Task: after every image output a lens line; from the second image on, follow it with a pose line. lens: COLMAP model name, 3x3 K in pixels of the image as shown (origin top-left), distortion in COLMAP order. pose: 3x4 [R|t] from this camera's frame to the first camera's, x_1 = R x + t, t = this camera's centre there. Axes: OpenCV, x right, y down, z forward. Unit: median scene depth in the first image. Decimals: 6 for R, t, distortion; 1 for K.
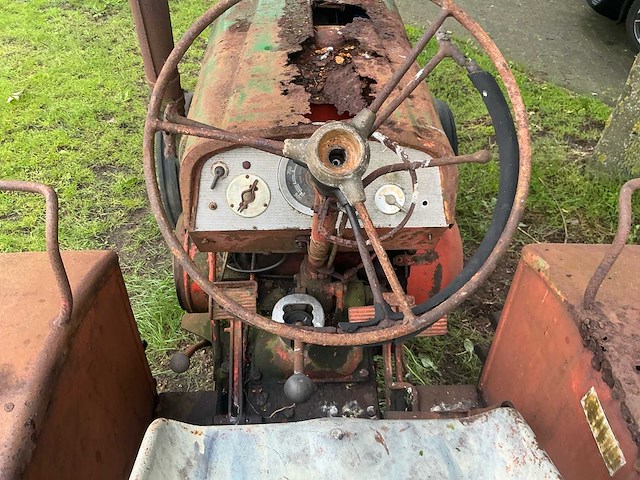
lens RADIAL K [[529.3, 0, 315.7], [0, 529.3, 239.9], [0, 0, 1]] dist [0.045973, -0.087917]
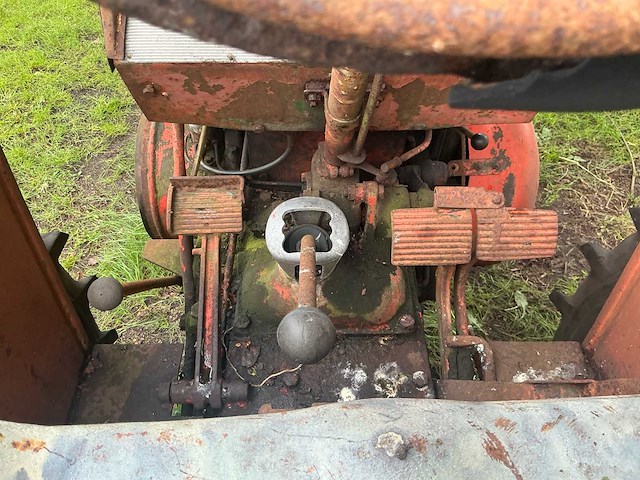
lens RADIAL K [[529.3, 0, 321.3], [0, 529.3, 241.7], [0, 0, 1]] dist [0.045973, -0.087917]
pose [[0.999811, 0.015728, -0.011396, -0.008725], [-0.014932, 0.997647, 0.066907, 0.111505], [0.012421, -0.066724, 0.997694, 0.355738]]
